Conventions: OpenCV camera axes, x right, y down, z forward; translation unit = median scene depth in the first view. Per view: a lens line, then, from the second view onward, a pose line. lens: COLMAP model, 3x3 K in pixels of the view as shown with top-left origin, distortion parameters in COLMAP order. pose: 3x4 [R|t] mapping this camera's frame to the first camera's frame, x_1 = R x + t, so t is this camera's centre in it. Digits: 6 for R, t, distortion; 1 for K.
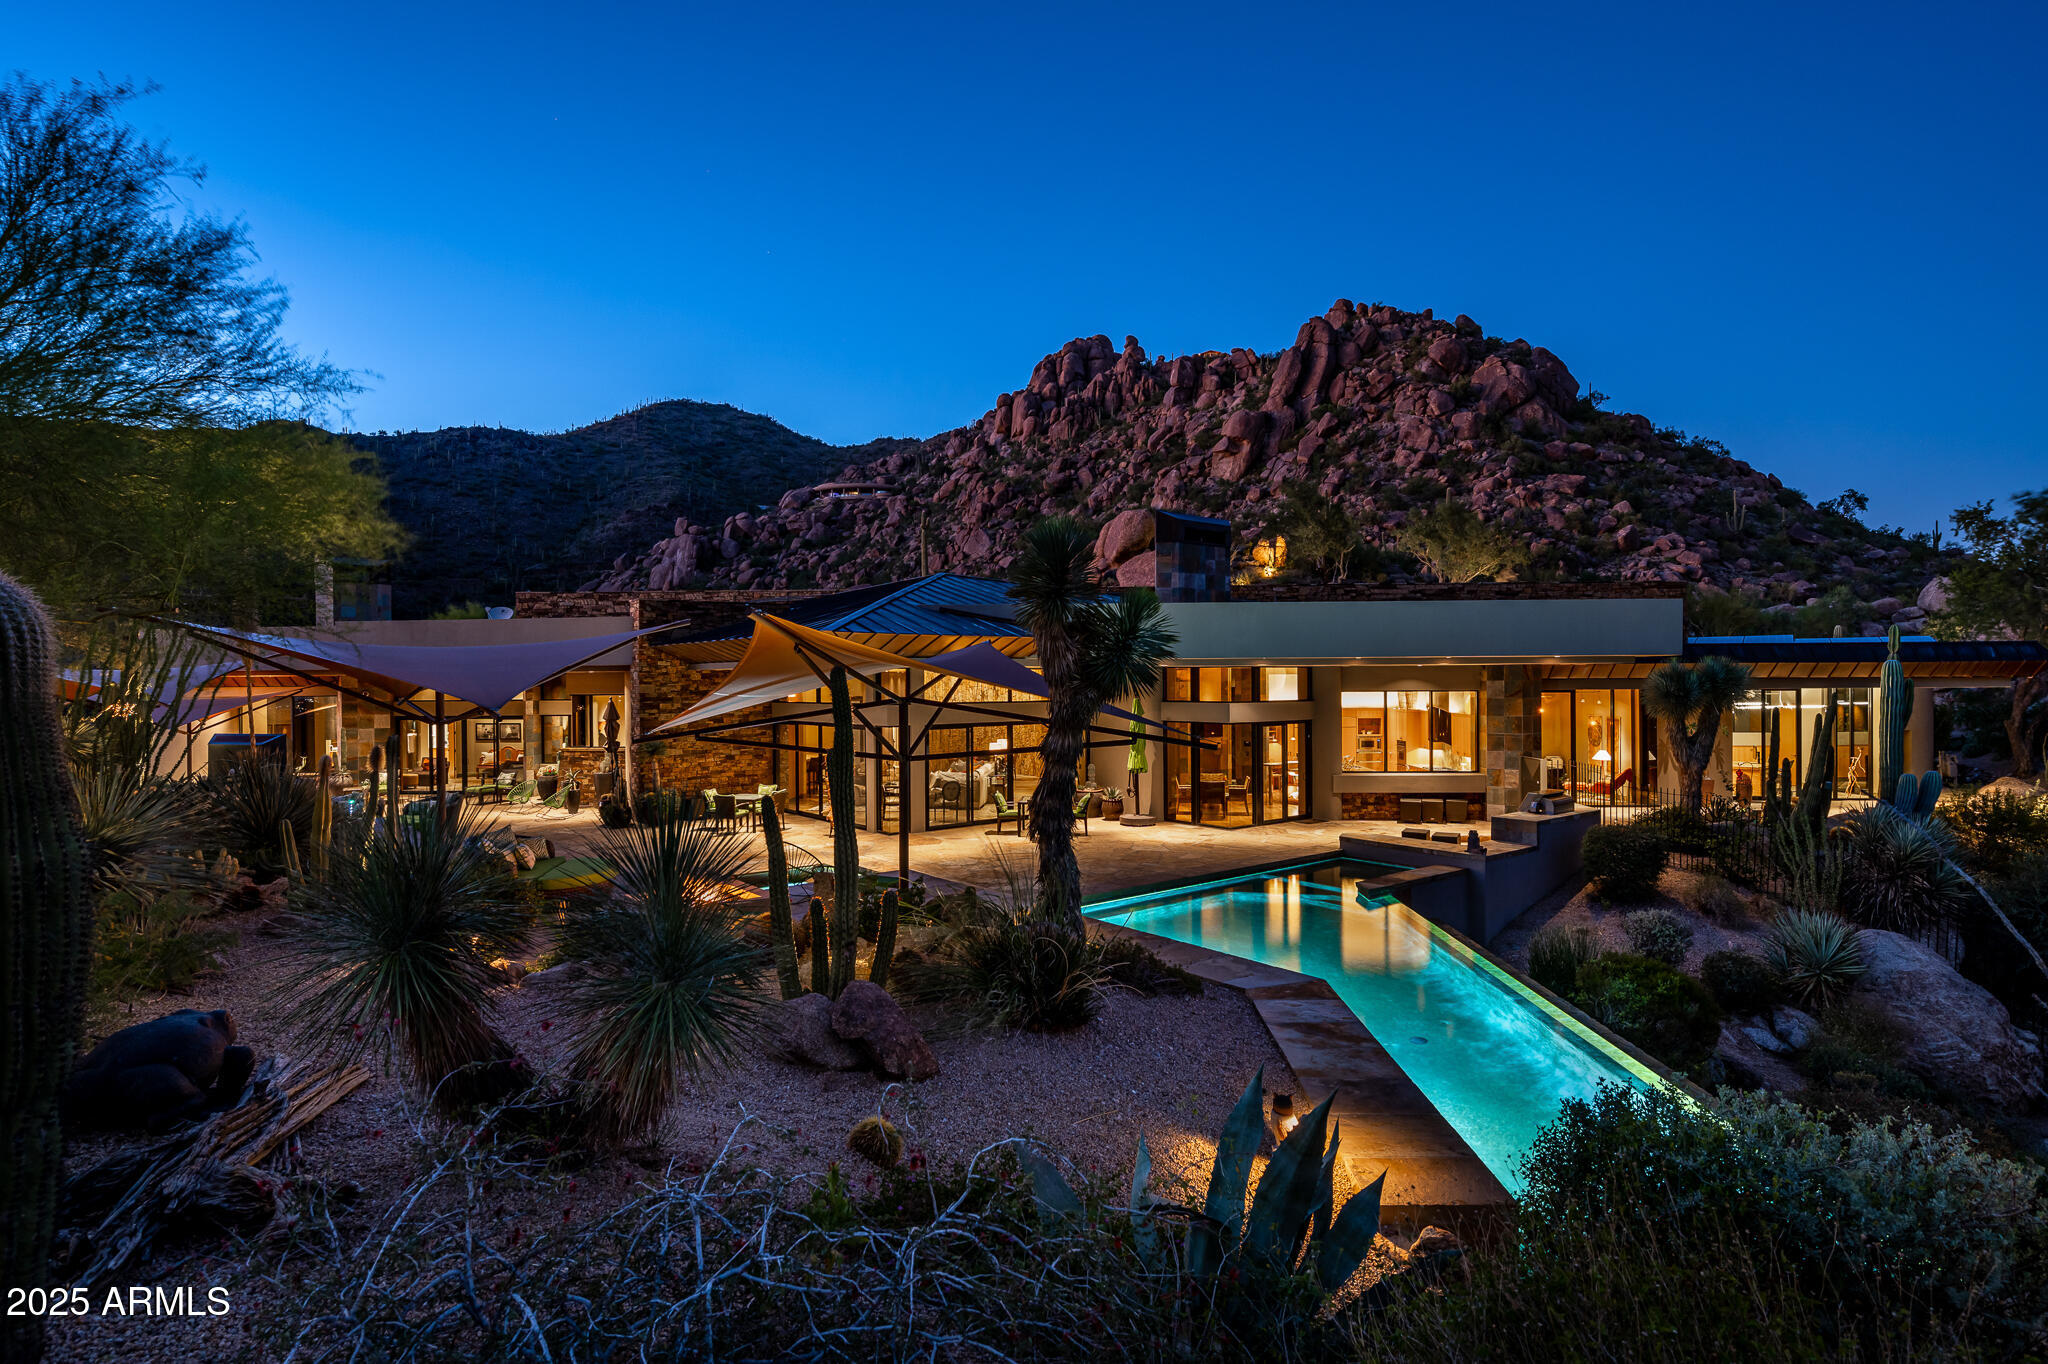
lens RADIAL K [[1023.6, 0, 1015.8], [0, 1023.6, 677.5], [0, 0, 1]] dist [0.001252, -0.001633]
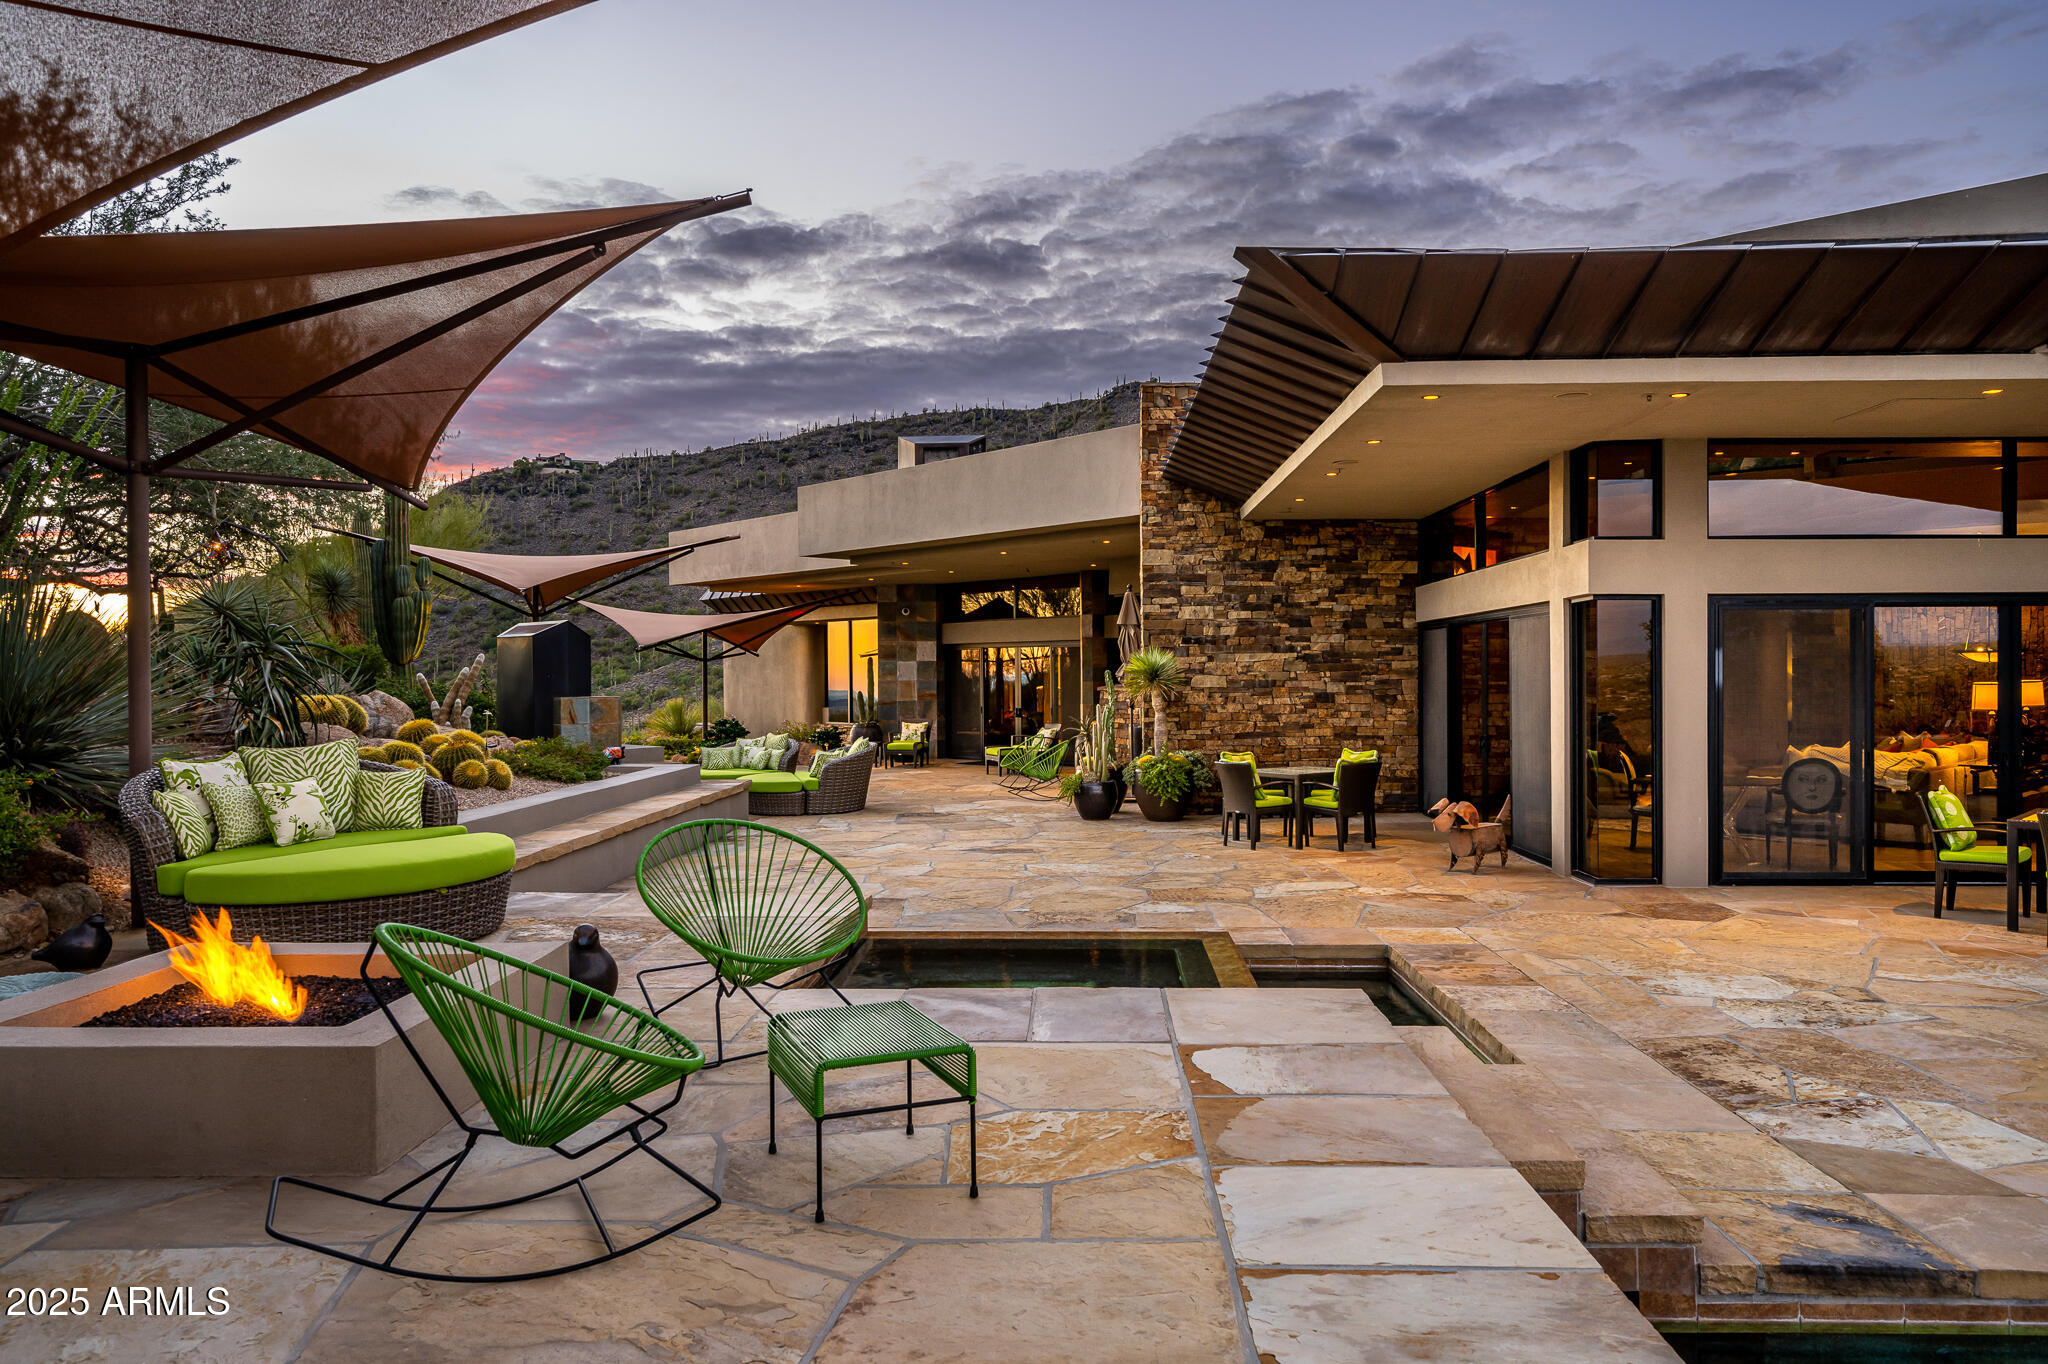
lens RADIAL K [[1364.8, 0, 1032.3], [0, 1364.8, 673.0], [0, 0, 1]] dist [-0.003045, -0.007144]
pose [[0.763030, 0.004306, -0.646348, 0.034623], [-0.001446, 0.999987, 0.004955, 0.060193], [0.646361, -0.002846, 0.763026, 0.392191]]
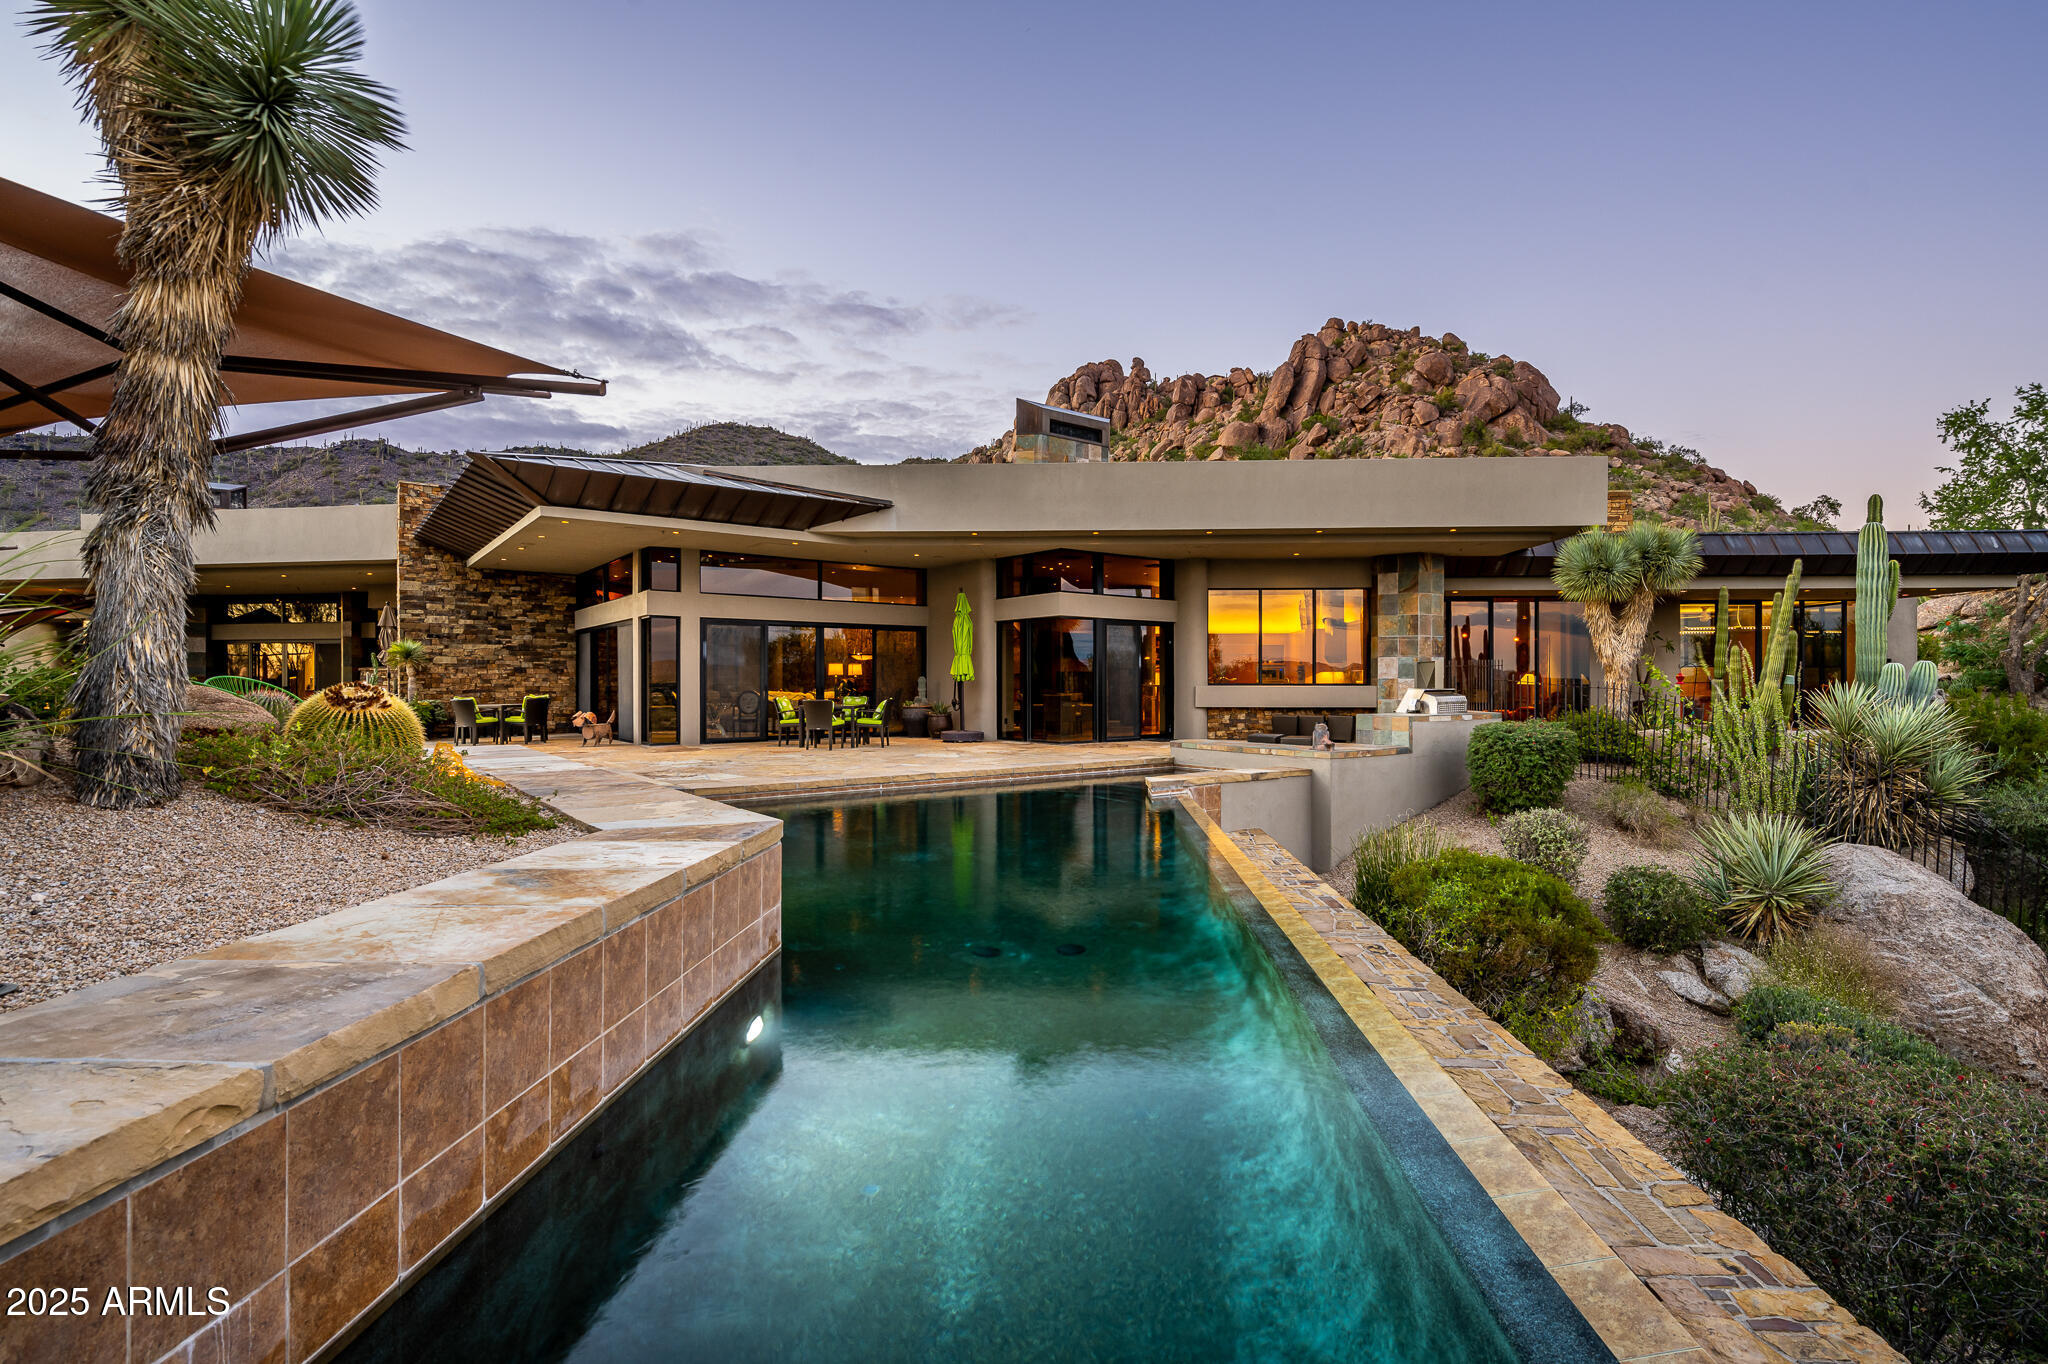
lens RADIAL K [[944.4, 0, 1016.8], [0, 944.4, 680.6], [0, 0, 1]] dist [0.002462, -0.000351]
pose [[0.999735, 0.006174, -0.022160, 0.157495], [-0.006217, 0.999979, -0.001857, 0.081774], [0.022148, 0.001994, 0.999753, 0.189462]]
